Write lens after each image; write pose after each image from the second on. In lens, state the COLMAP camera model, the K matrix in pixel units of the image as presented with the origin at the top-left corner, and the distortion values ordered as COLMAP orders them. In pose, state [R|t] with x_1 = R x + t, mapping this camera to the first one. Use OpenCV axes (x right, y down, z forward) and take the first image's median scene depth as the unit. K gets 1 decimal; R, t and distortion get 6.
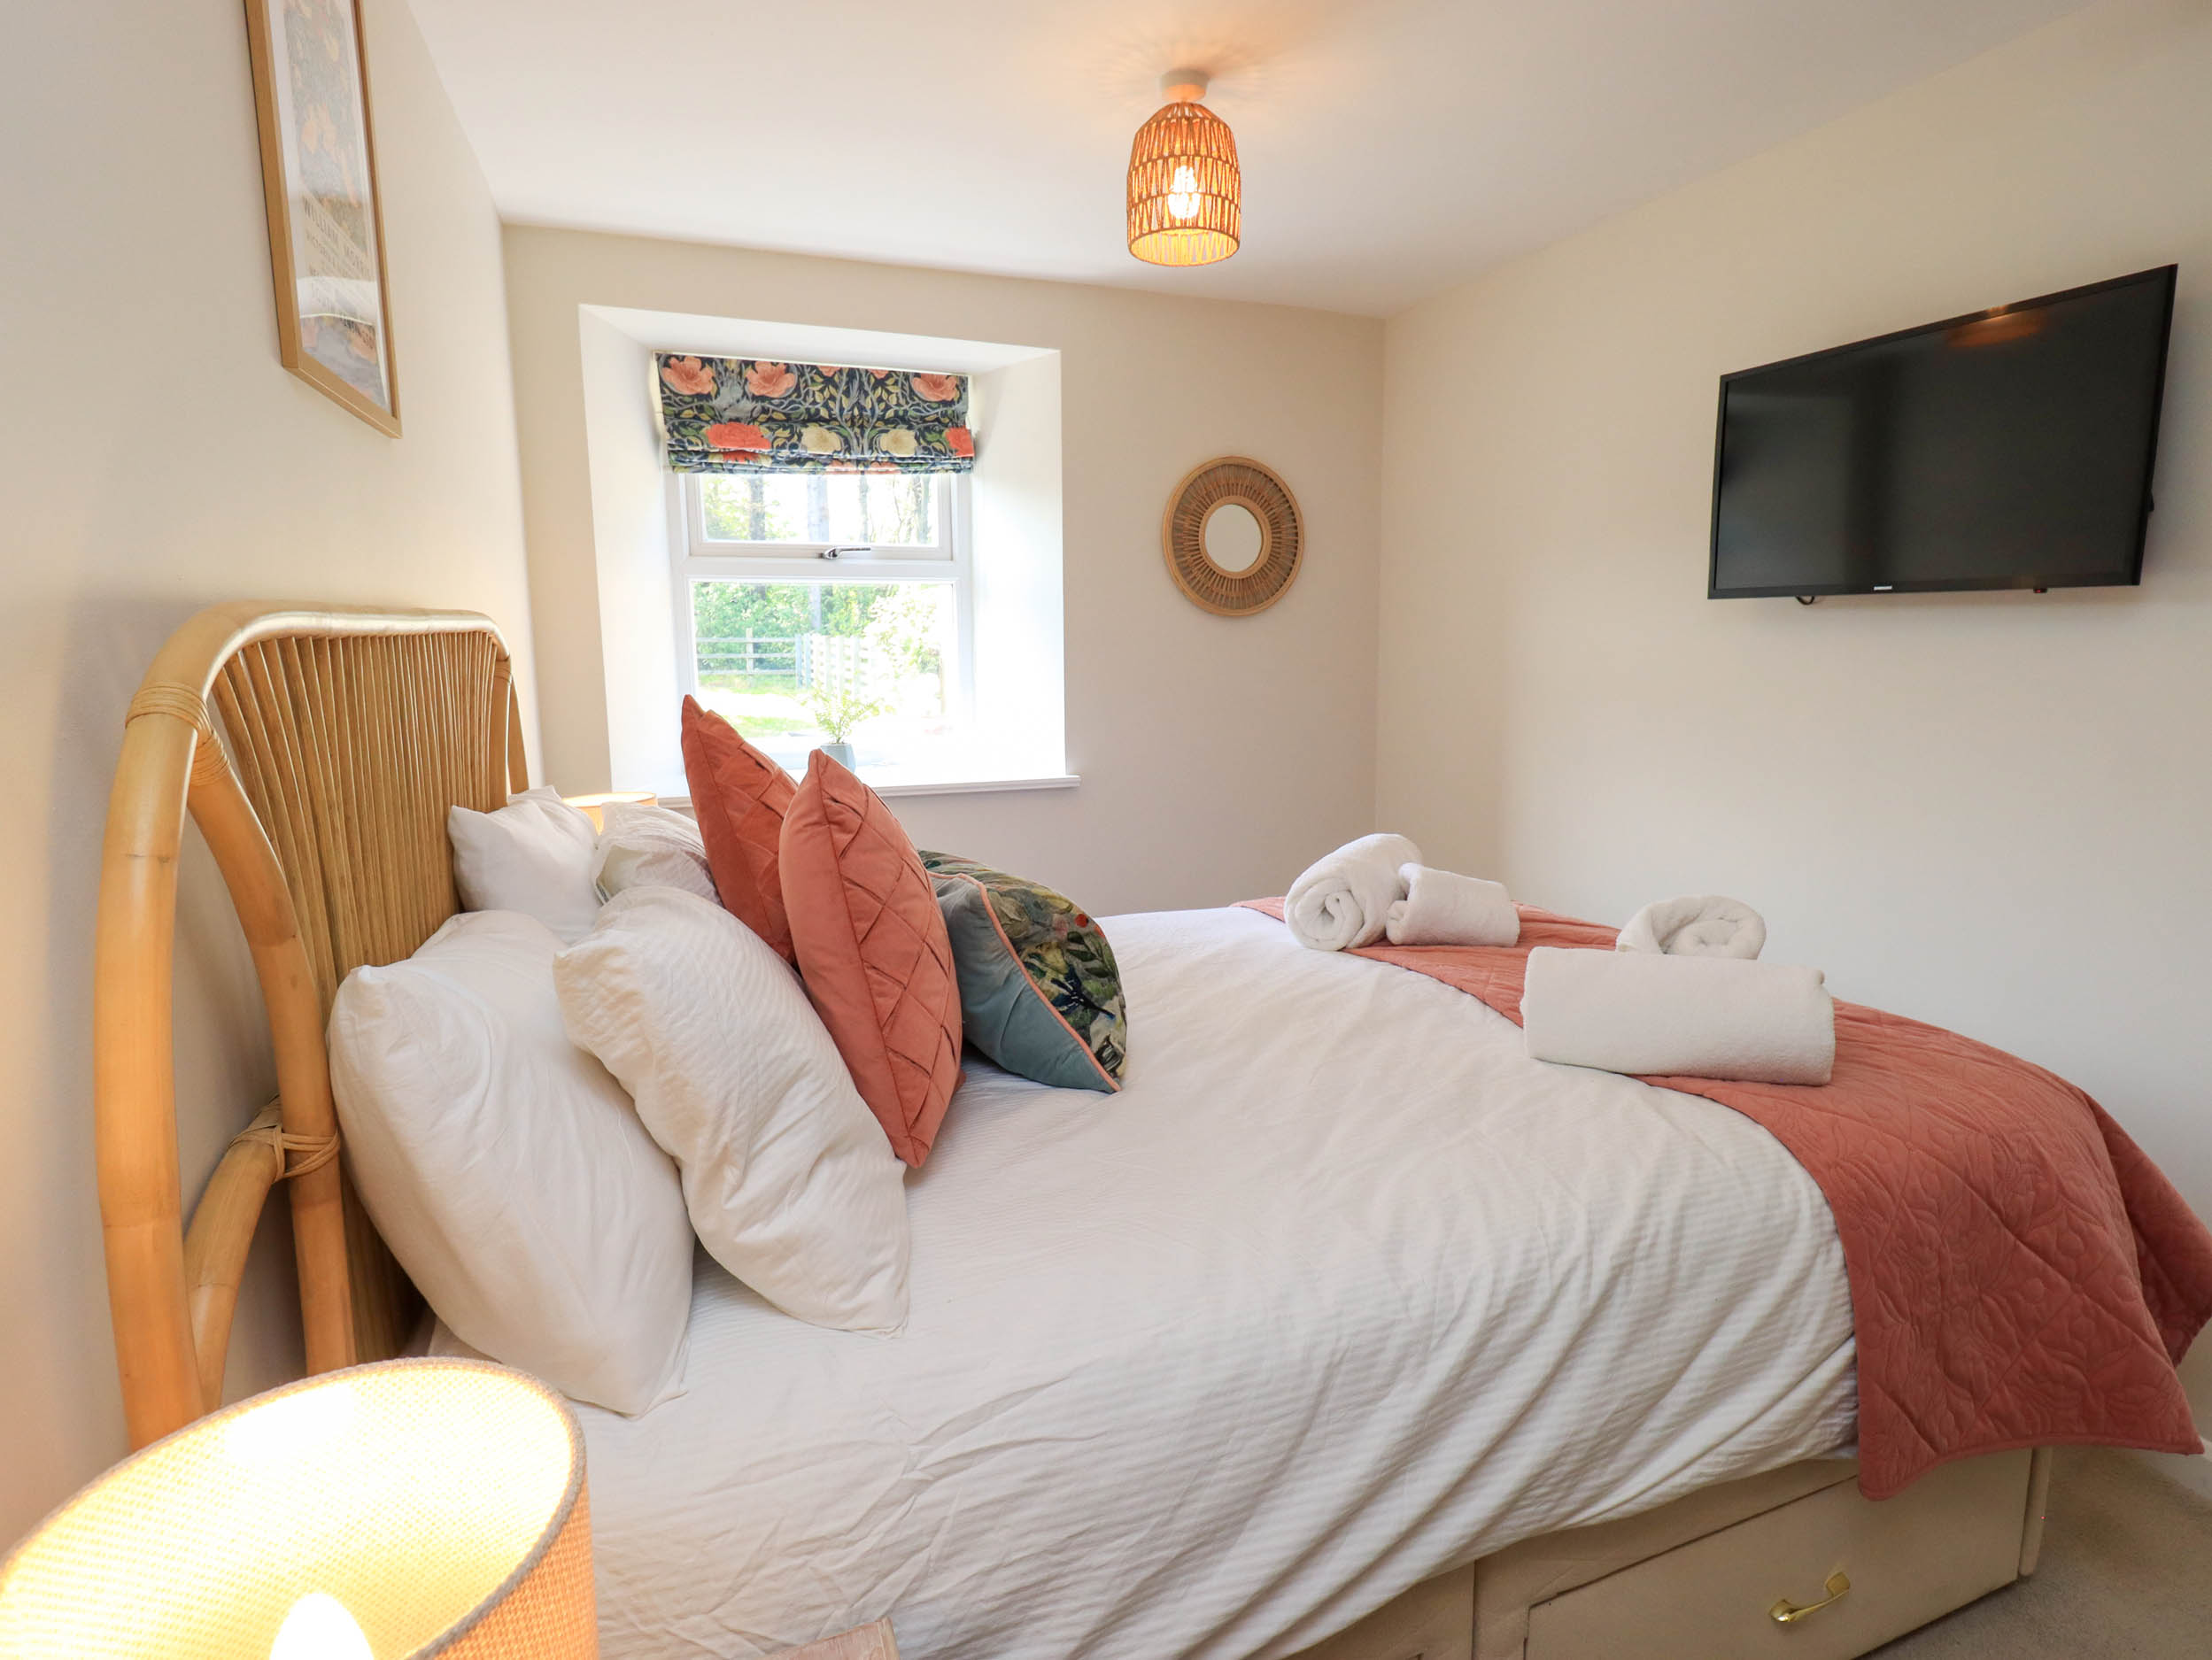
lens RADIAL K [[1151.0, 0, 1124.4], [0, 1151.0, 815.7], [0, 0, 1]] dist [0.005122, -0.001594]
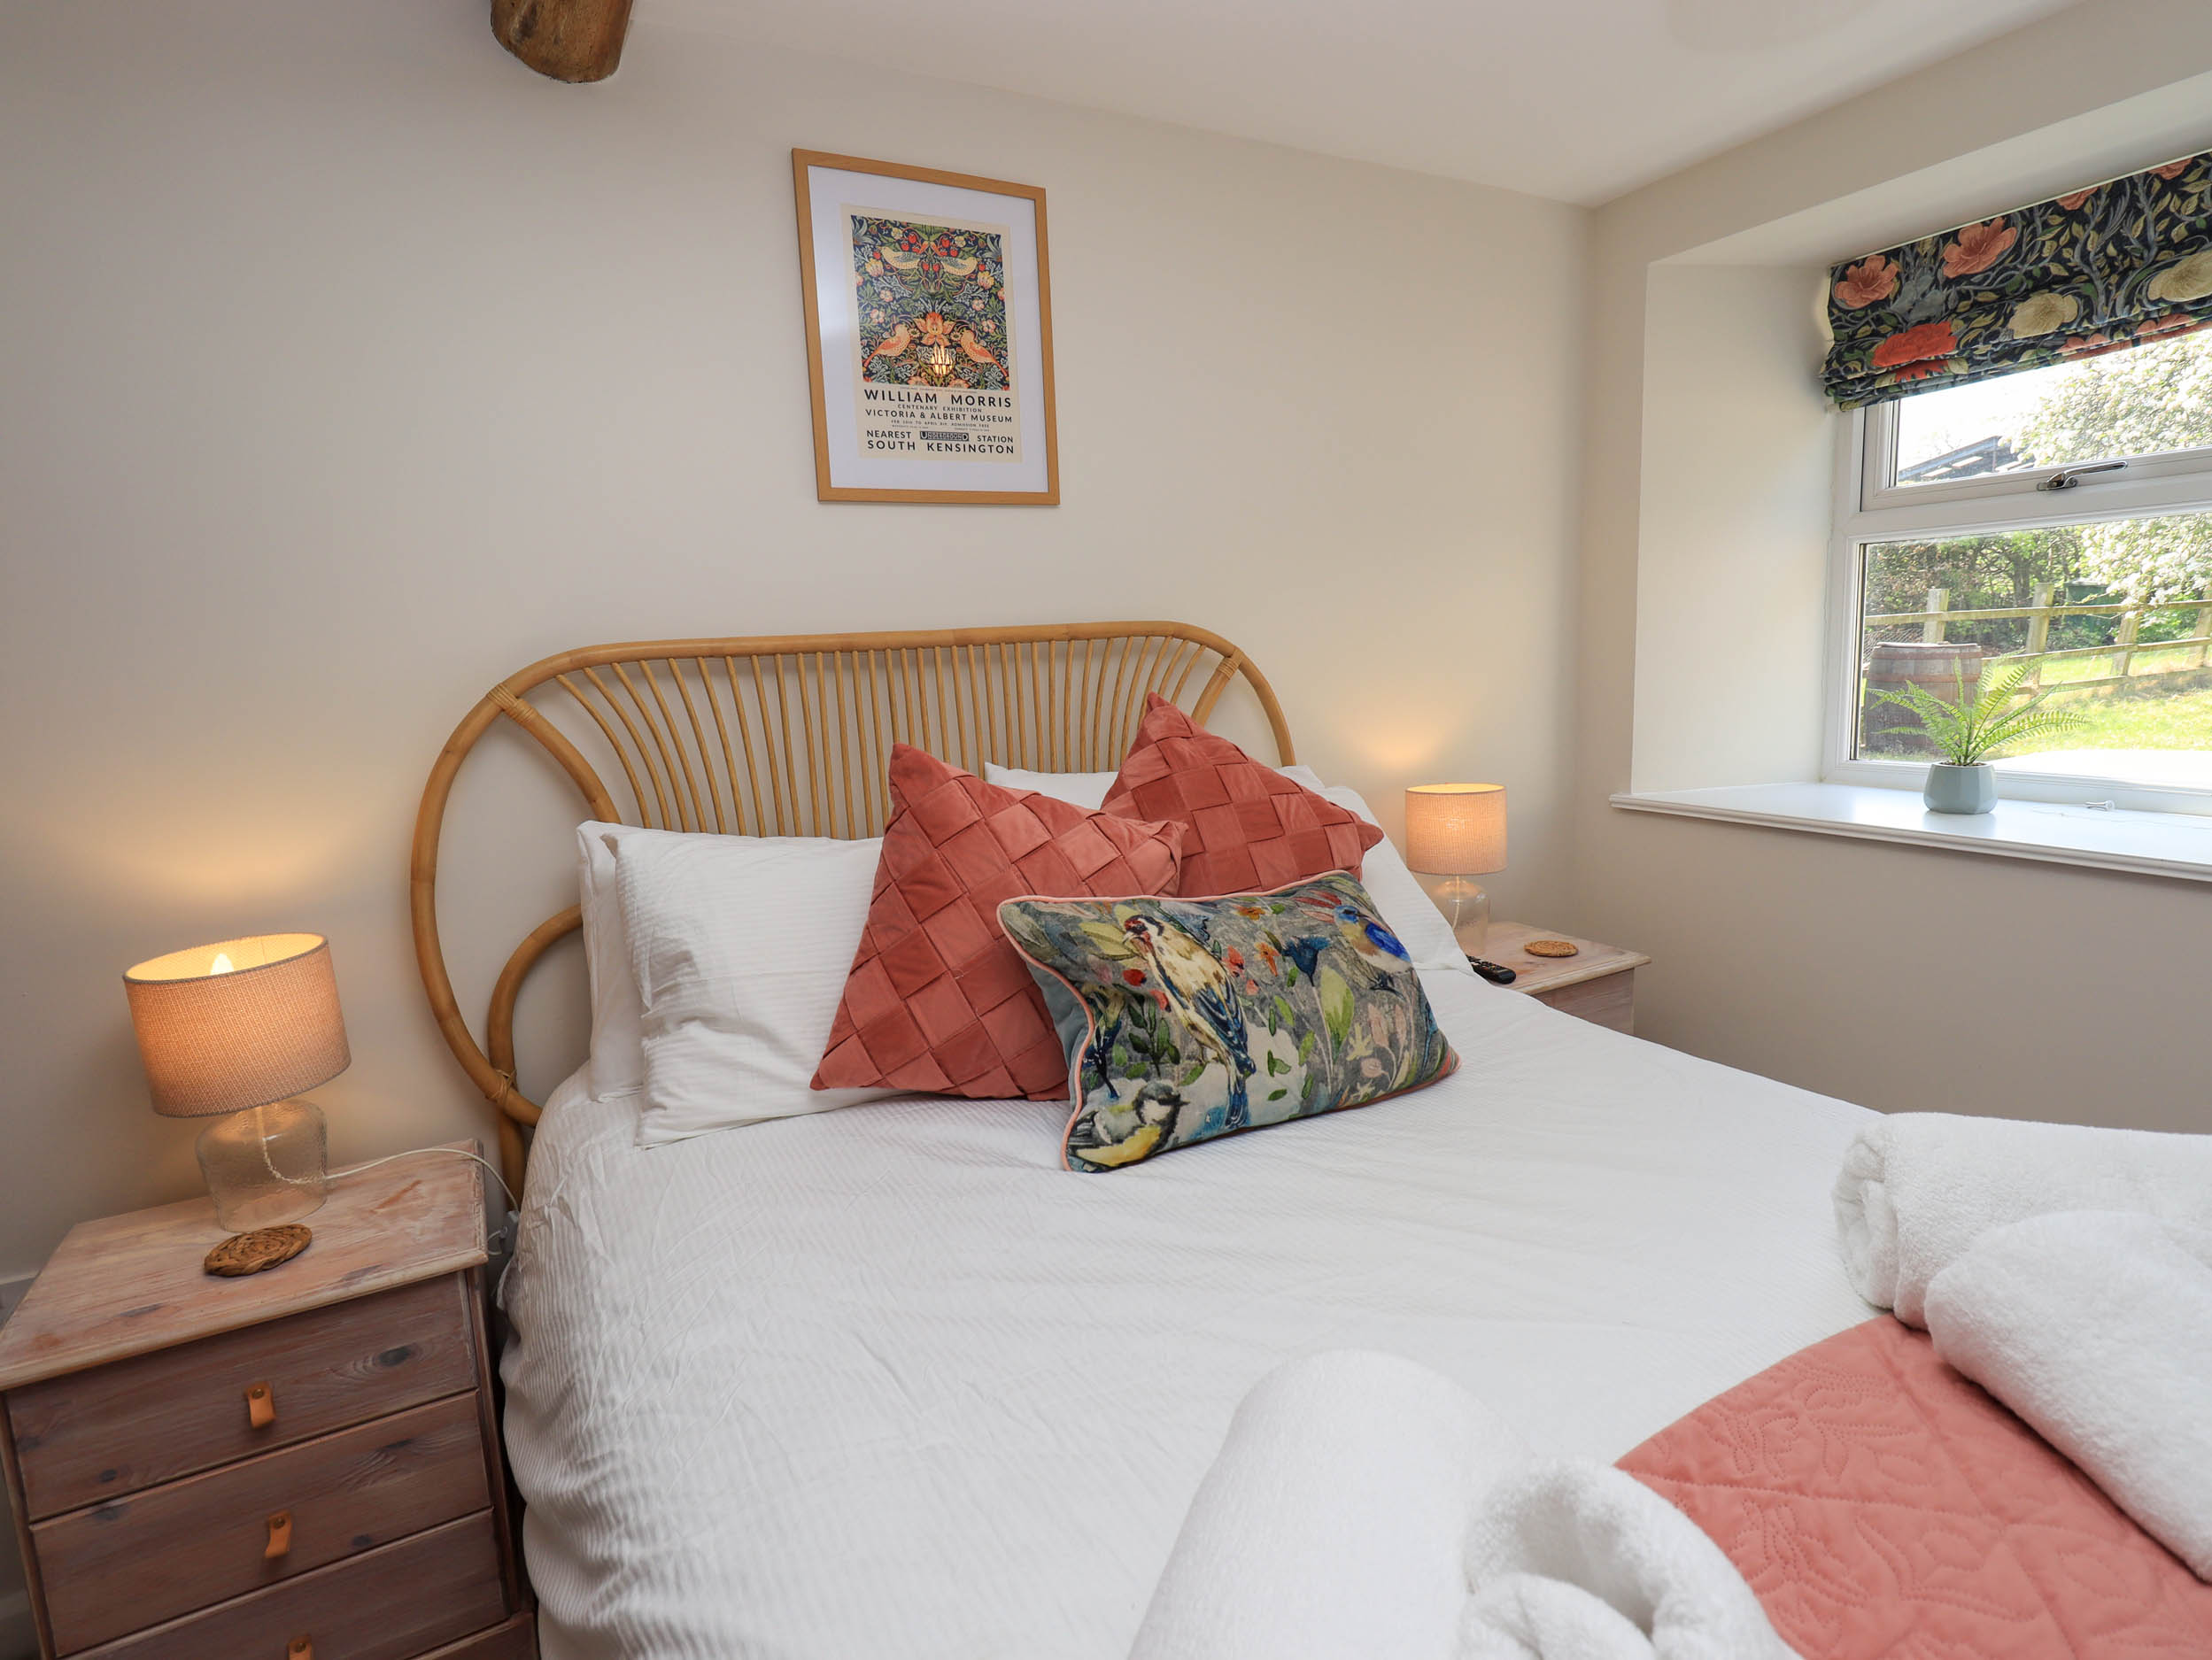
lens RADIAL K [[1151.0, 0, 1128.6], [0, 1151.0, 808.6], [0, 0, 1]] dist [0.005122, -0.001594]
pose [[0.124944, 0.144531, -0.981580, 0.371401], [-0.116970, 0.984579, 0.130084, -0.067738], [0.985245, 0.098562, 0.139923, 0.410417]]
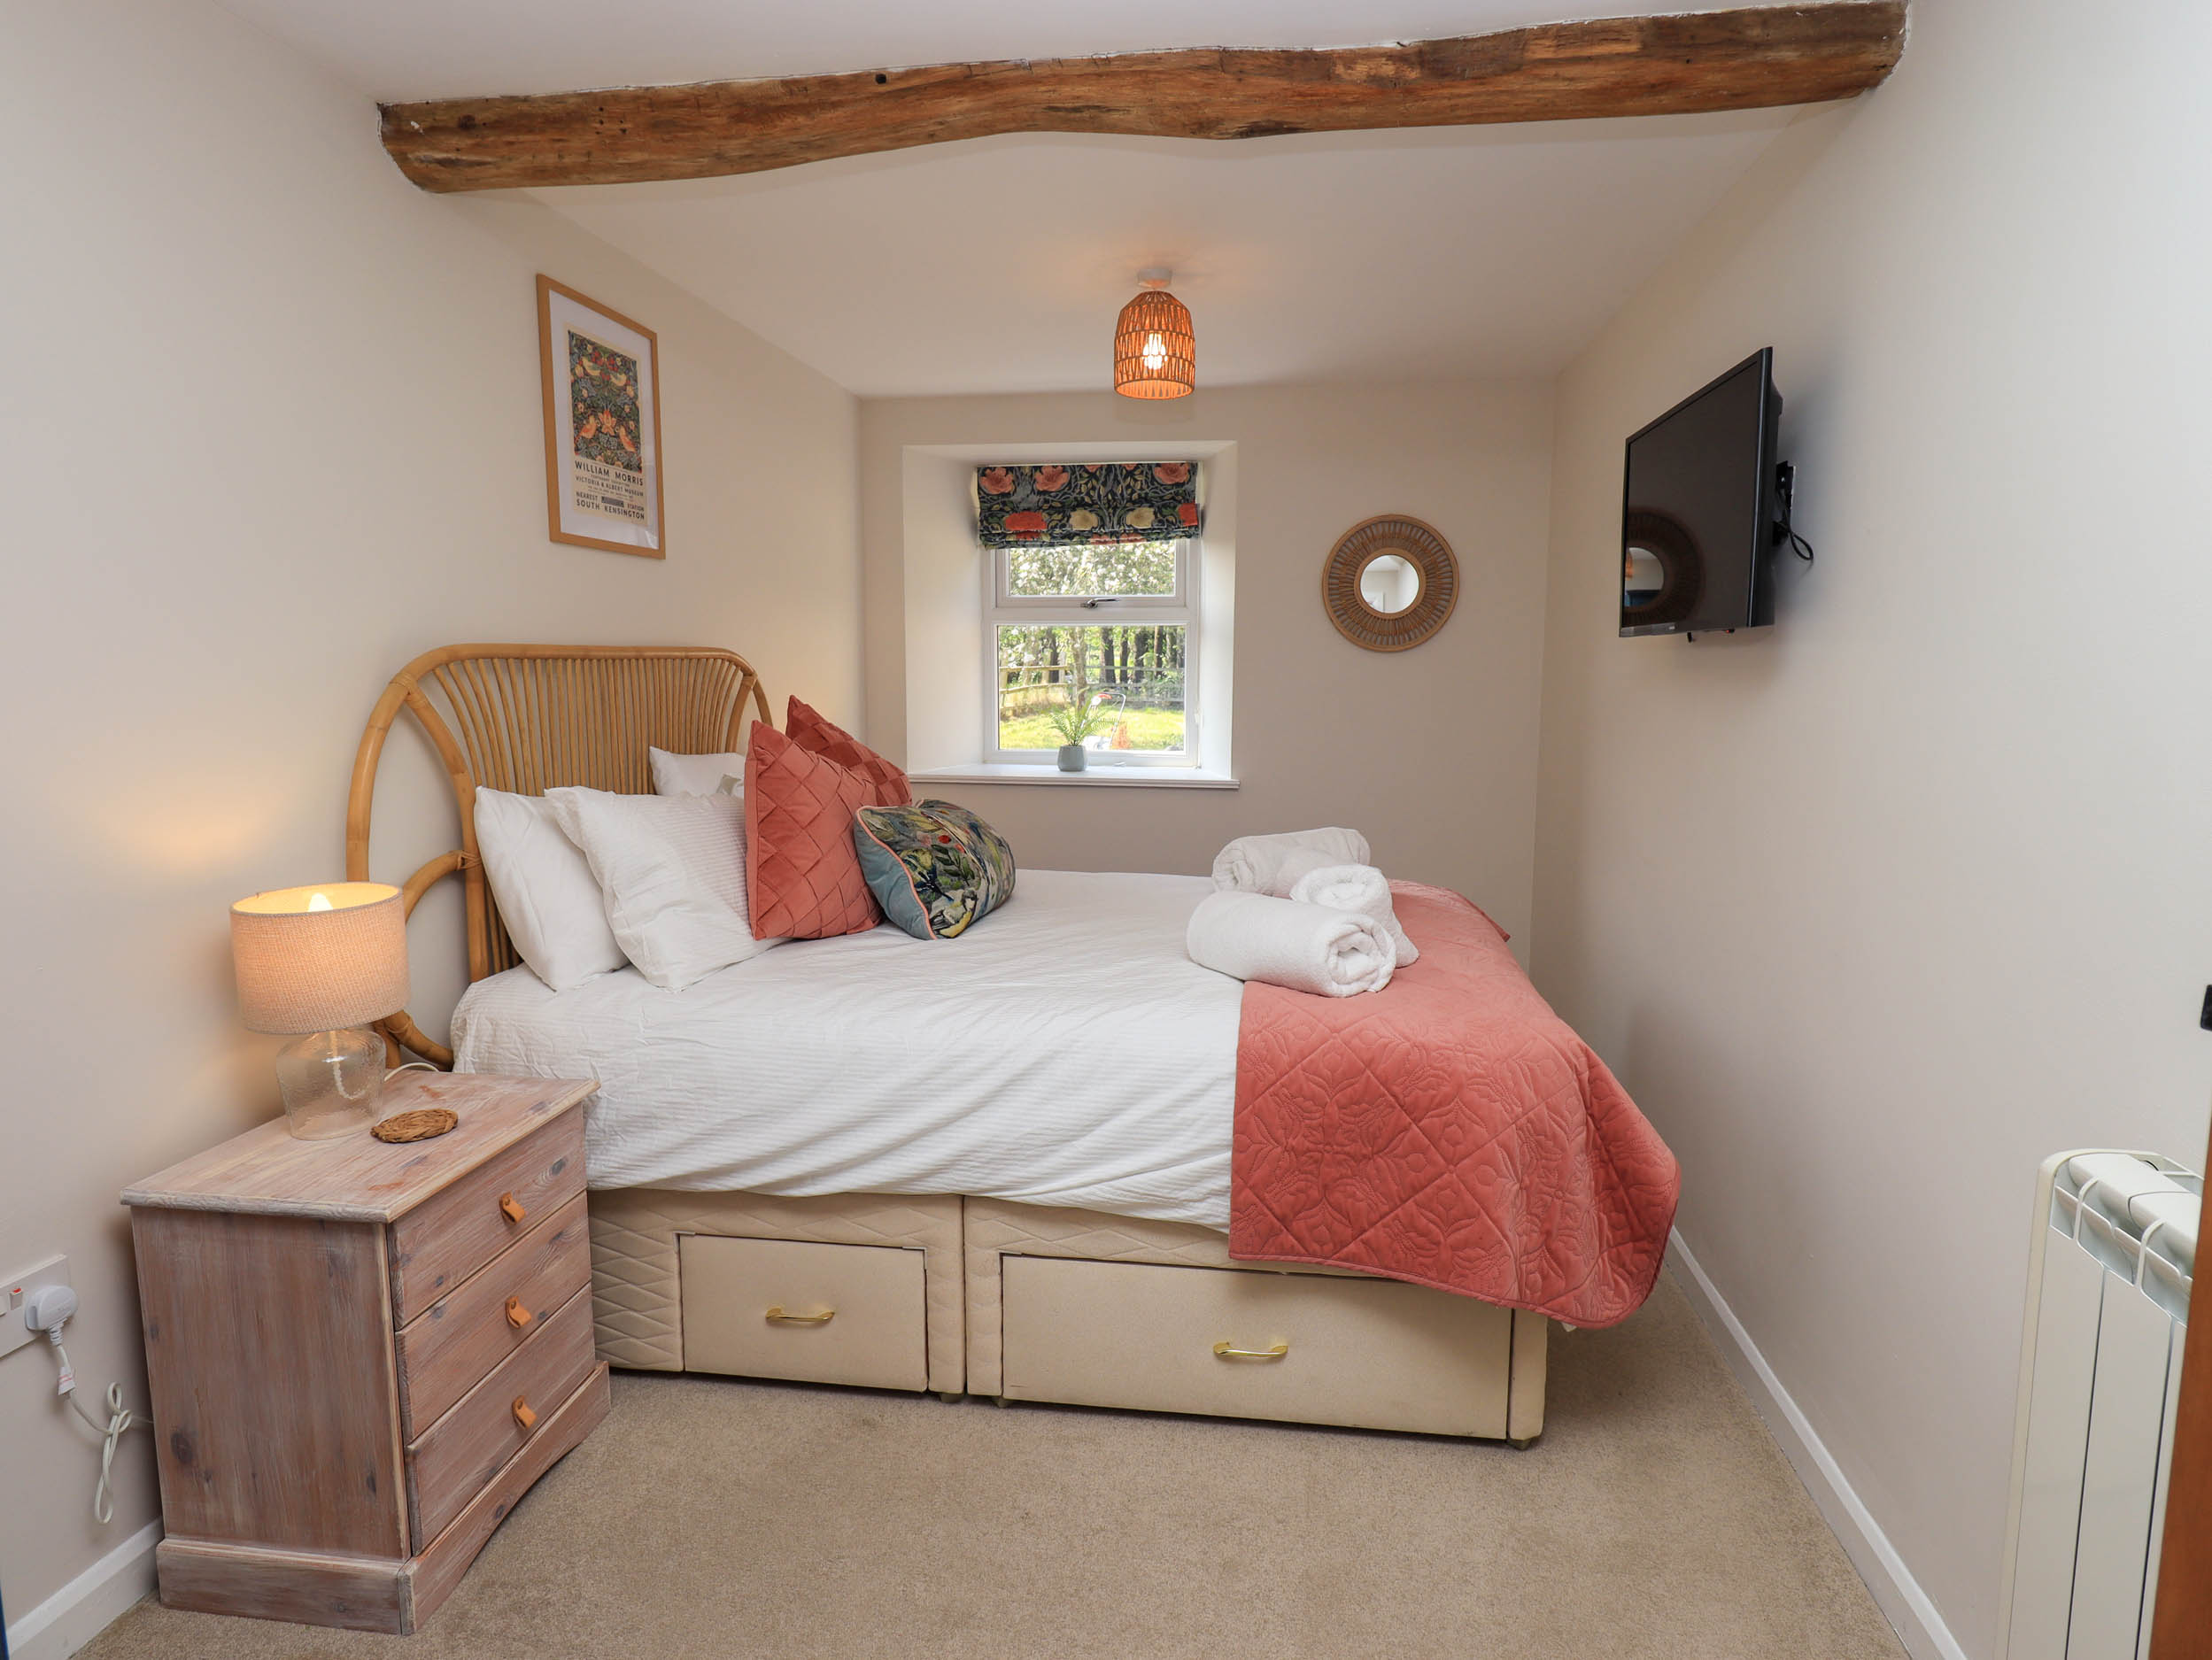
lens RADIAL K [[1151.0, 0, 1130.5], [0, 1151.0, 818.7], [0, 0, 1]] dist [0.005122, -0.001594]
pose [[0.873081, 0.072521, -0.482151, 0.457975], [-0.084820, 0.996389, -0.003725, 0.022012], [0.480140, 0.044149, 0.876080, -0.136060]]
